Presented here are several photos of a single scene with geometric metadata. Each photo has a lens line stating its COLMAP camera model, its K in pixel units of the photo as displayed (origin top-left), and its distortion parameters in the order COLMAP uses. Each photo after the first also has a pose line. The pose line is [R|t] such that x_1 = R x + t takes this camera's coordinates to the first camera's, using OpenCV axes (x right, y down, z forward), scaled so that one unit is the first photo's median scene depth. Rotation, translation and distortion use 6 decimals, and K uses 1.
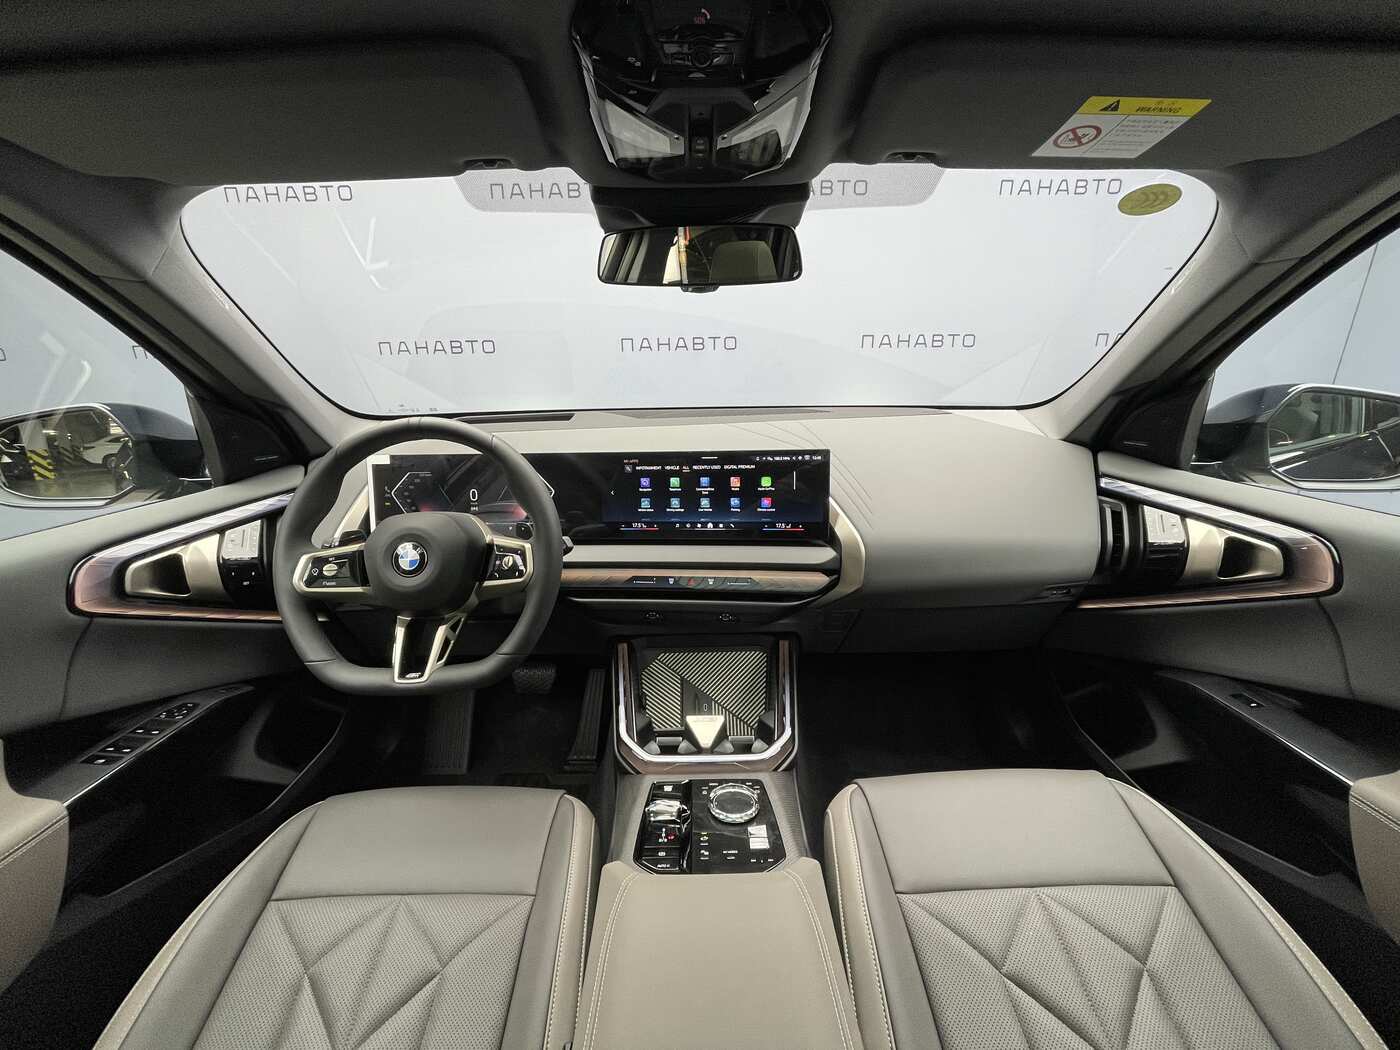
lens RADIAL K [[563.7, 0, 699.2], [0, 563.7, 523.2], [0, 0, 1]] dist [-0.001886, 0.000697]
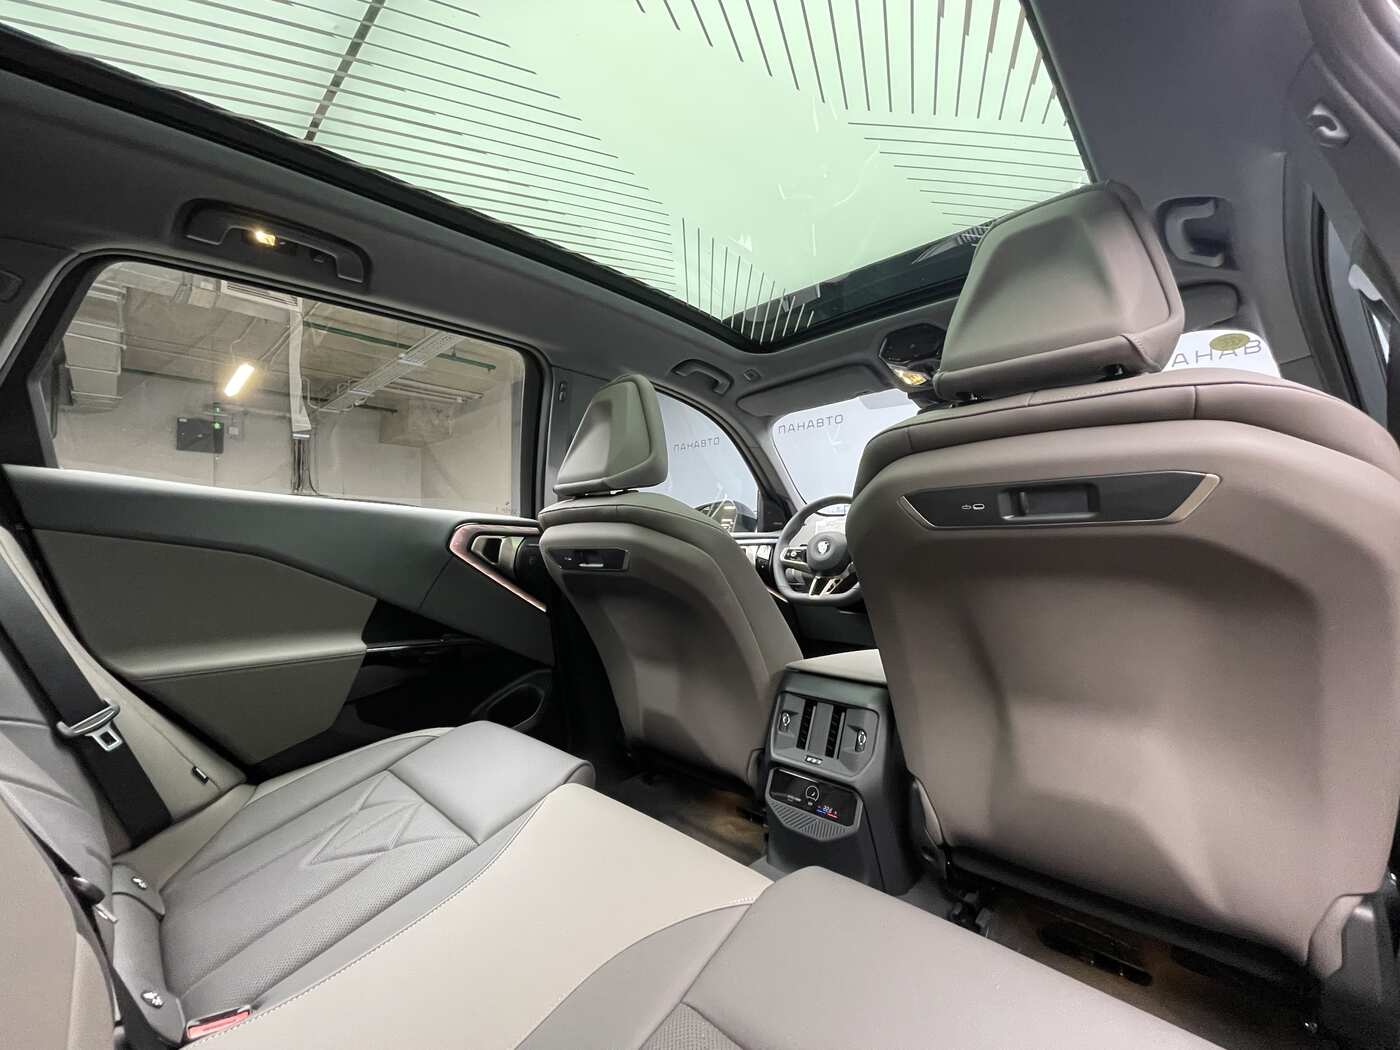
lens RADIAL K [[563.7, 0, 697.5], [0, 563.7, 525.6], [0, 0, 1]] dist [-0.001886, 0.000697]
pose [[0.713742, -0.015848, -0.700229, 0.631280], [-0.215172, 0.946437, -0.240744, 0.544404], [0.666538, 0.322499, 0.672102, -0.795916]]
